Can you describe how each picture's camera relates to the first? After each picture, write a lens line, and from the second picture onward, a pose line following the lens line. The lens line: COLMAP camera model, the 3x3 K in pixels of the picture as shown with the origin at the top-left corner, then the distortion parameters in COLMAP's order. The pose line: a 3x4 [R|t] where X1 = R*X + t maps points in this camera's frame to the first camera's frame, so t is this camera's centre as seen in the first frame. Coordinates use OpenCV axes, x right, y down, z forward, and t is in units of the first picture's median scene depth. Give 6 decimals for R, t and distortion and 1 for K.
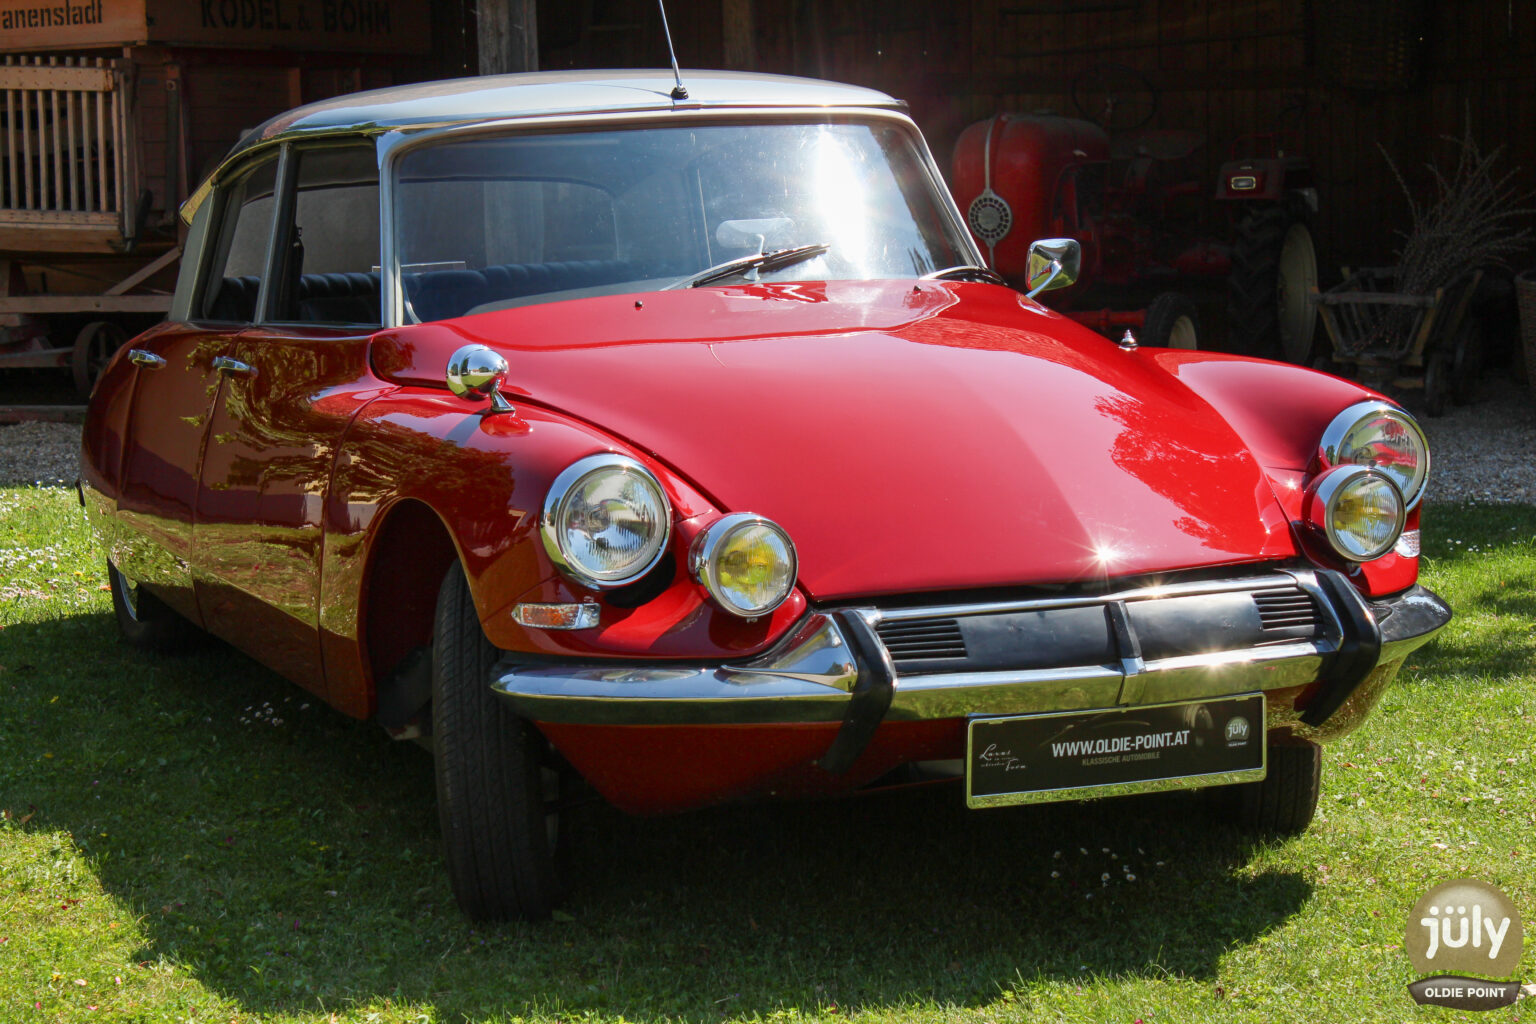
lens RADIAL K [[3605.9, 0, 768.0], [0, 3605.9, 512.0], [0, 0, 1]] dist [0.082304, 0.062784]
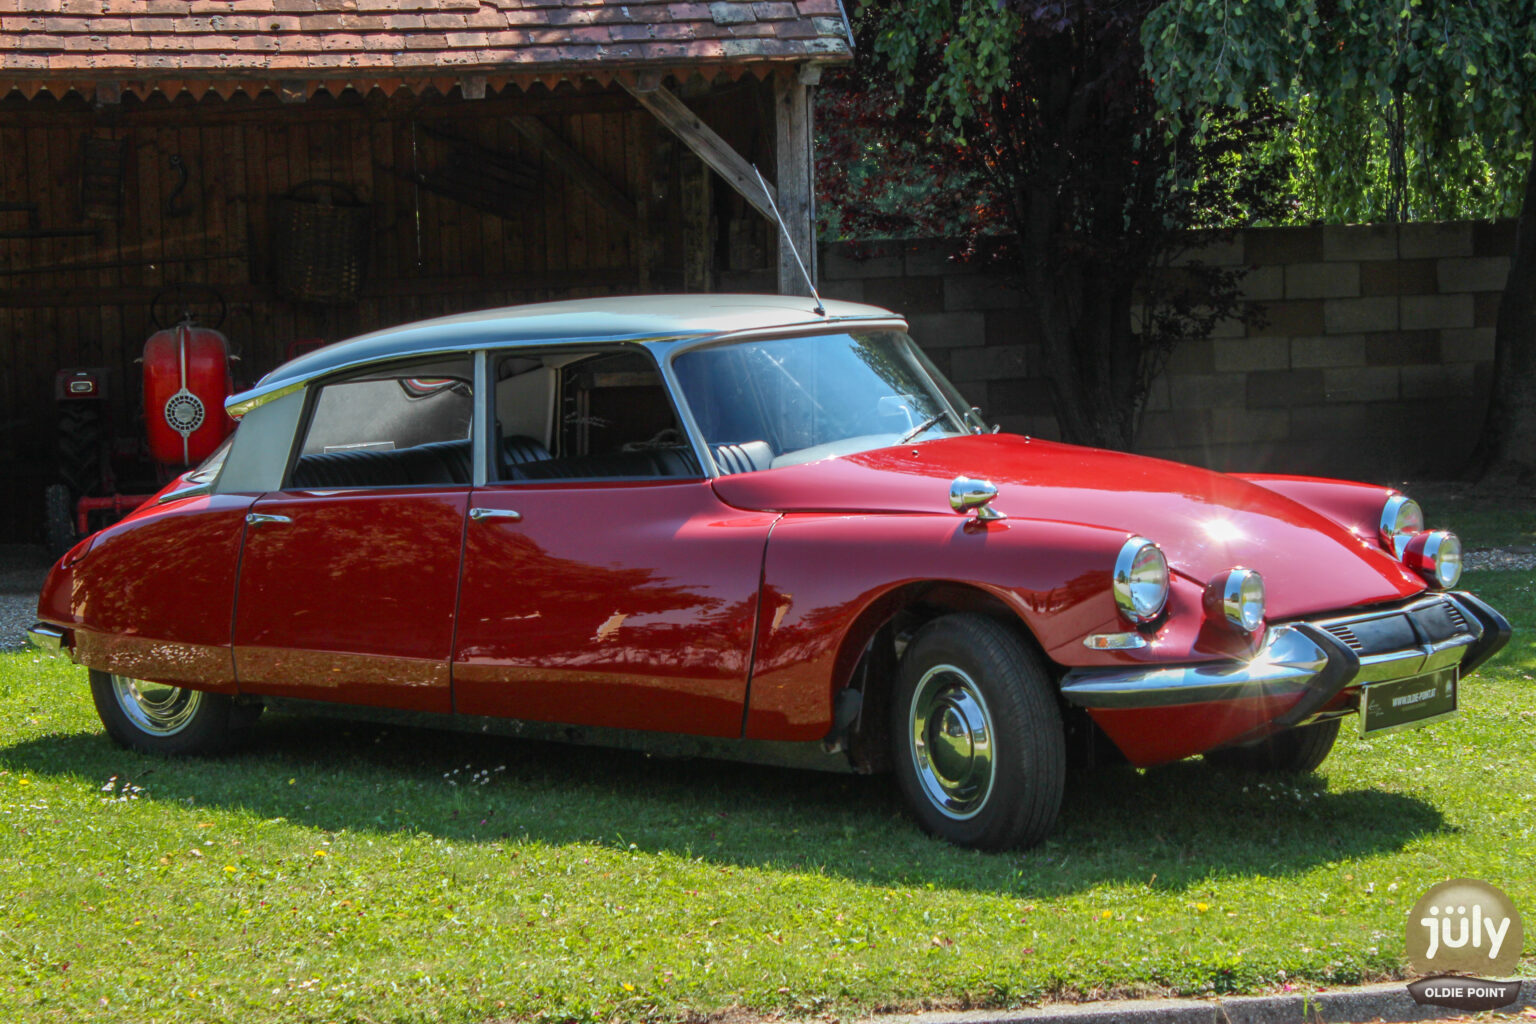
lens RADIAL K [[3605.9, 0, 768.0], [0, 3605.9, 512.0], [0, 0, 1]] dist [0.082304, 0.062784]
pose [[0.853455, -0.035080, 0.519985, -0.392430], [0.064765, 0.997137, -0.039028, 0.009476], [-0.517127, 0.066986, 0.853283, -0.106314]]
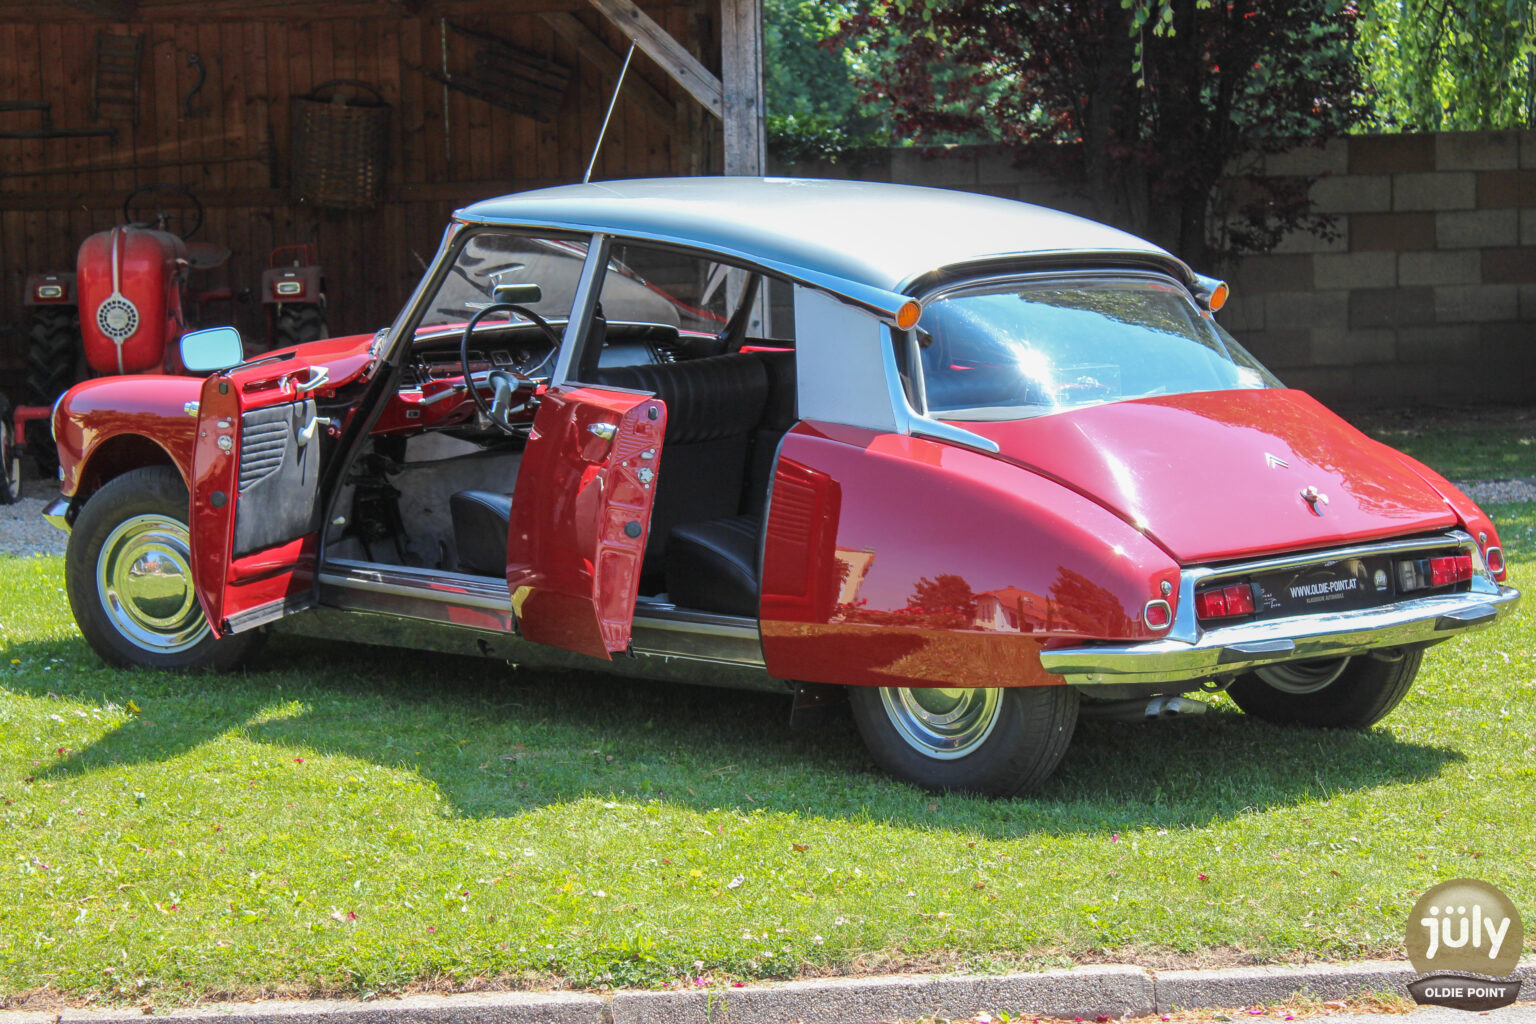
lens RADIAL K [[3605.9, 0, 768.0], [0, 3605.9, 512.0], [0, 0, 1]] dist [0.082304, 0.062784]
pose [[0.905156, -0.032799, 0.423813, -0.235046], [0.047703, 0.998559, -0.024603, 0.016173], [-0.422395, 0.042487, 0.905415, -0.103639]]
